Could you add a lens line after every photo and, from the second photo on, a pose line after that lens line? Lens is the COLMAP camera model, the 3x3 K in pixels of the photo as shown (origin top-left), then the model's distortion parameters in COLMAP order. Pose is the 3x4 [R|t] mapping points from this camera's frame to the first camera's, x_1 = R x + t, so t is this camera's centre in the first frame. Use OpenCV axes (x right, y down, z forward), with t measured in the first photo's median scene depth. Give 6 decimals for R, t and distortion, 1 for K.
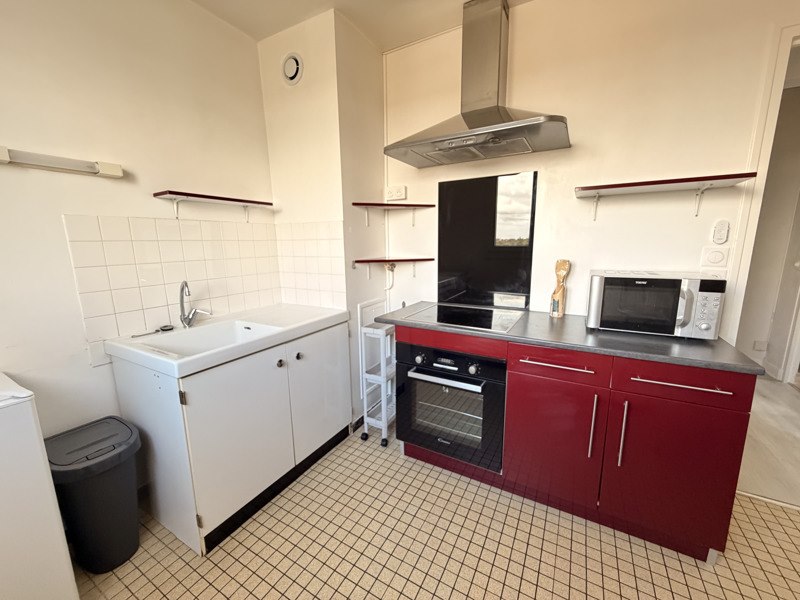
lens RADIAL K [[320.1, 0, 396.8], [0, 320.1, 298.7], [0, 0, 1]] dist [-0.003504, 0.000498]
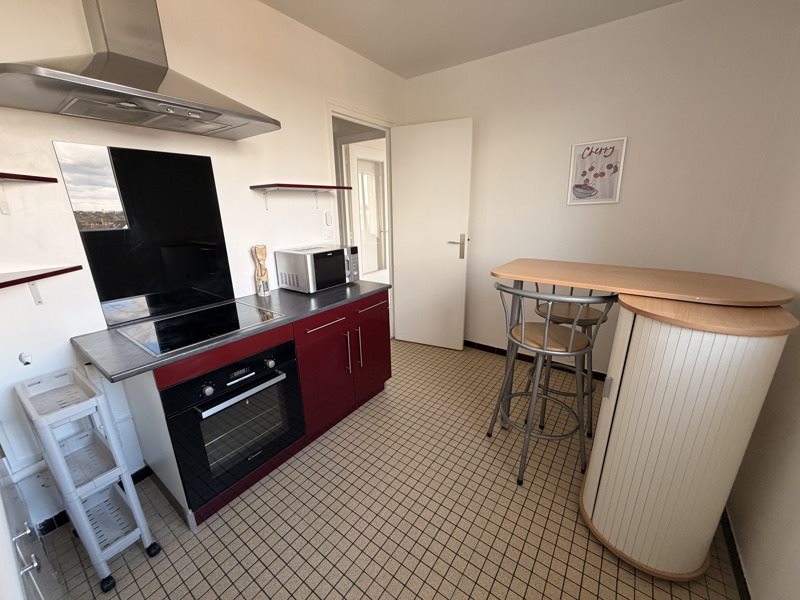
lens RADIAL K [[320.1, 0, 396.1], [0, 320.1, 303.2], [0, 0, 1]] dist [-0.003504, 0.000498]
pose [[0.109694, -0.275360, 0.955062, -0.609839], [0.194653, 0.948207, 0.251026, -0.128509], [-0.974719, 0.158369, 0.157612, 0.425517]]
